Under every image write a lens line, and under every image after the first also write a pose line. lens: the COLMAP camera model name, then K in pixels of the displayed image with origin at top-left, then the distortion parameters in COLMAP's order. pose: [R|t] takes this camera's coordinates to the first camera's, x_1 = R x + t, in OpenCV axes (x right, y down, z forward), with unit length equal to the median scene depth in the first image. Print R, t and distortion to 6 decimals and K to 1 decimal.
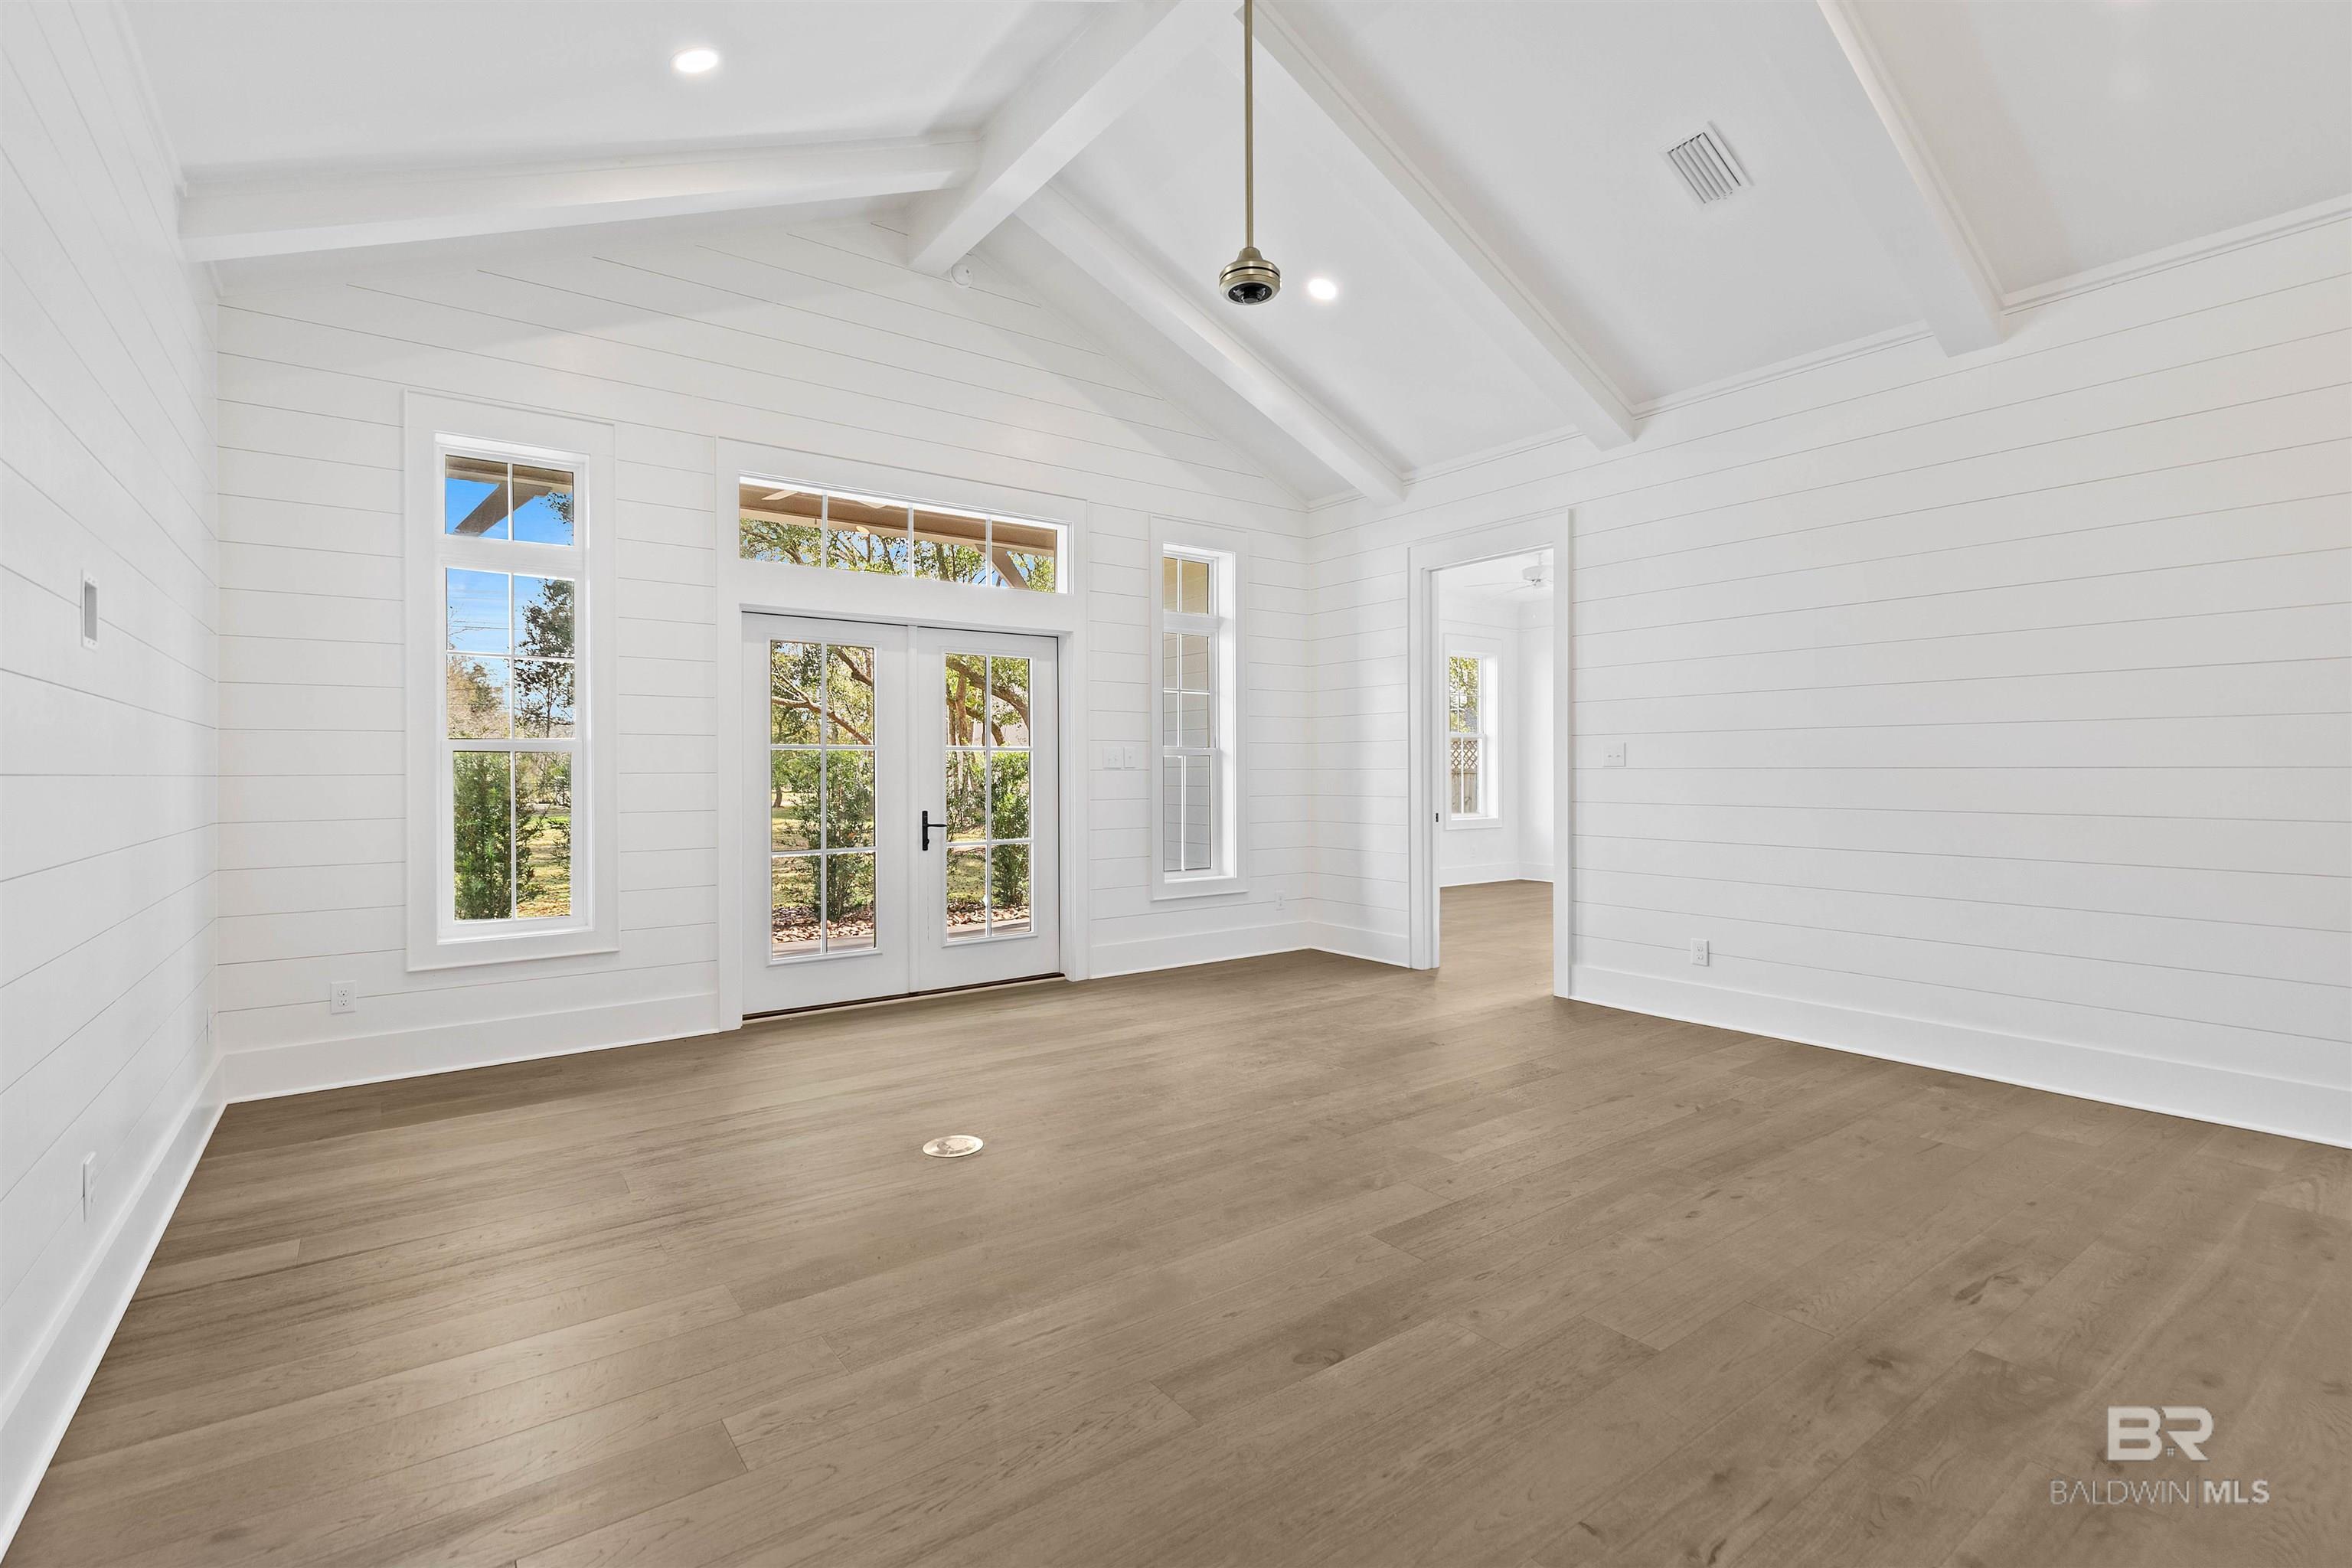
lens RADIAL K [[1068.0, 0, 1173.7], [0, 1068.0, 778.9], [0, 0, 1]] dist [0.008668, -0.000098]
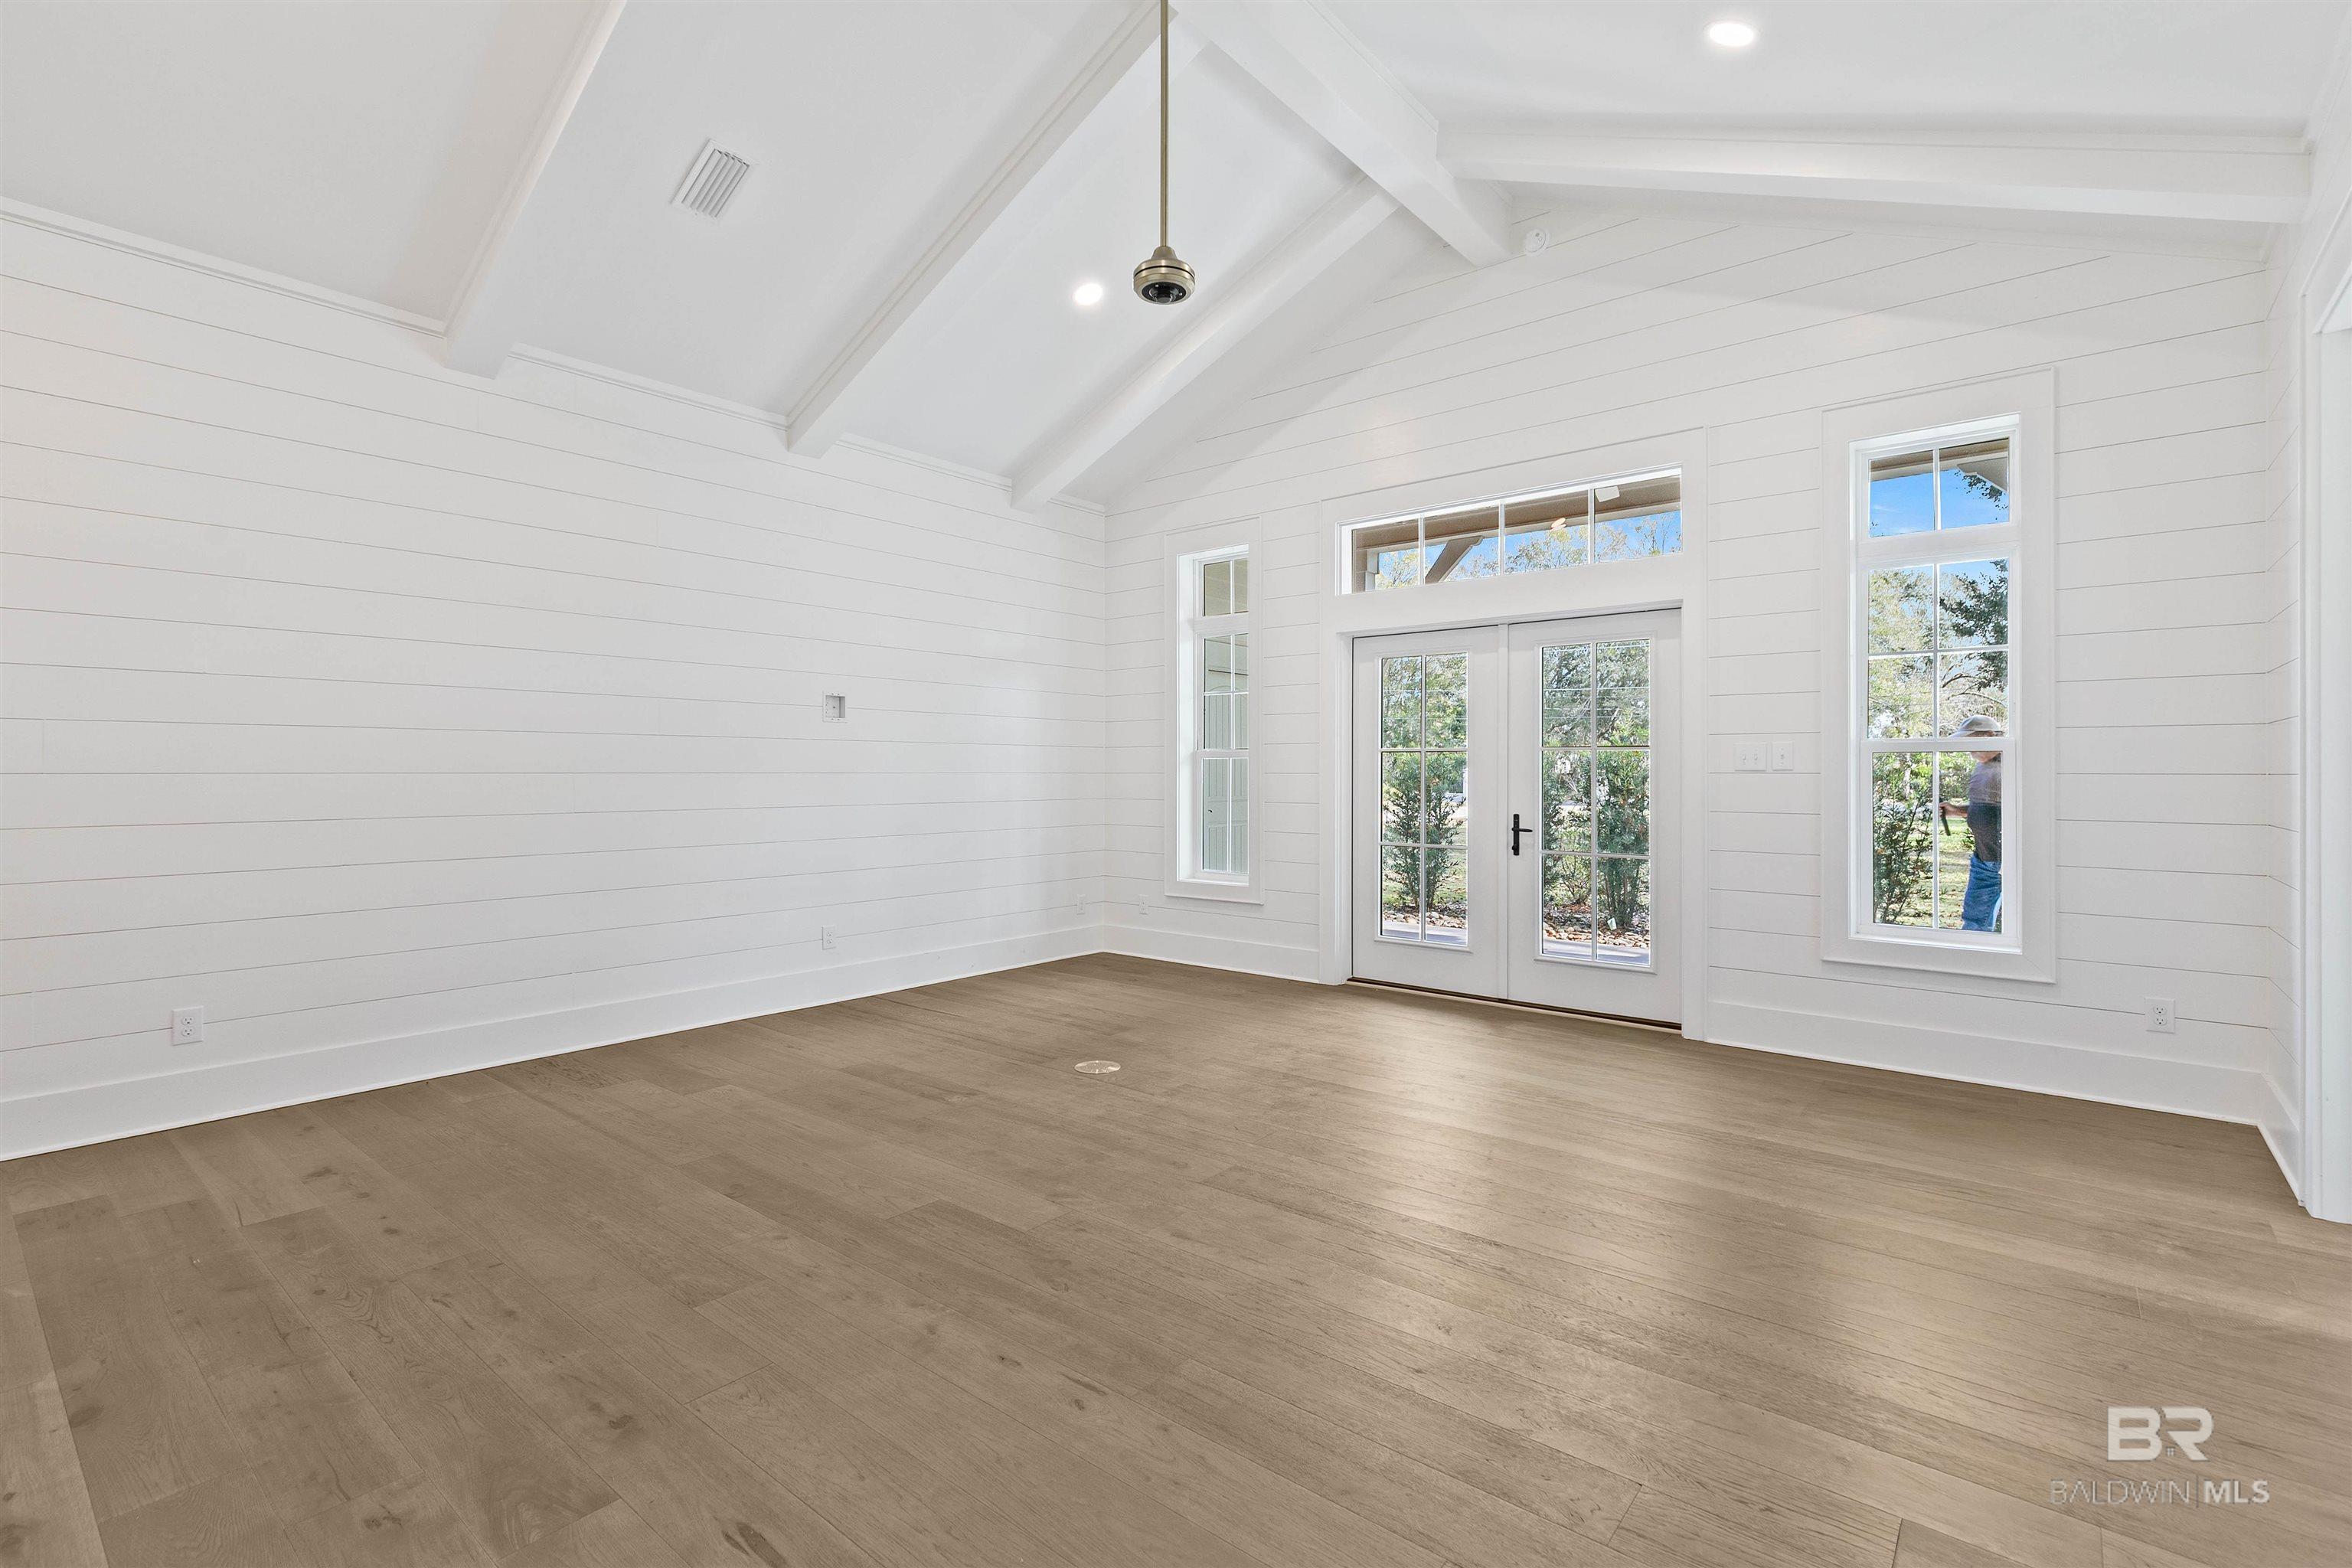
lens RADIAL K [[1068.0, 0, 1173.7], [0, 1068.0, 778.9], [0, 0, 1]] dist [0.008668, -0.000098]
pose [[0.236686, 0.010877, -0.971525, 1.105842], [-0.009476, 0.999916, 0.008886, -0.013376], [0.971540, 0.007103, 0.236769, 0.826348]]
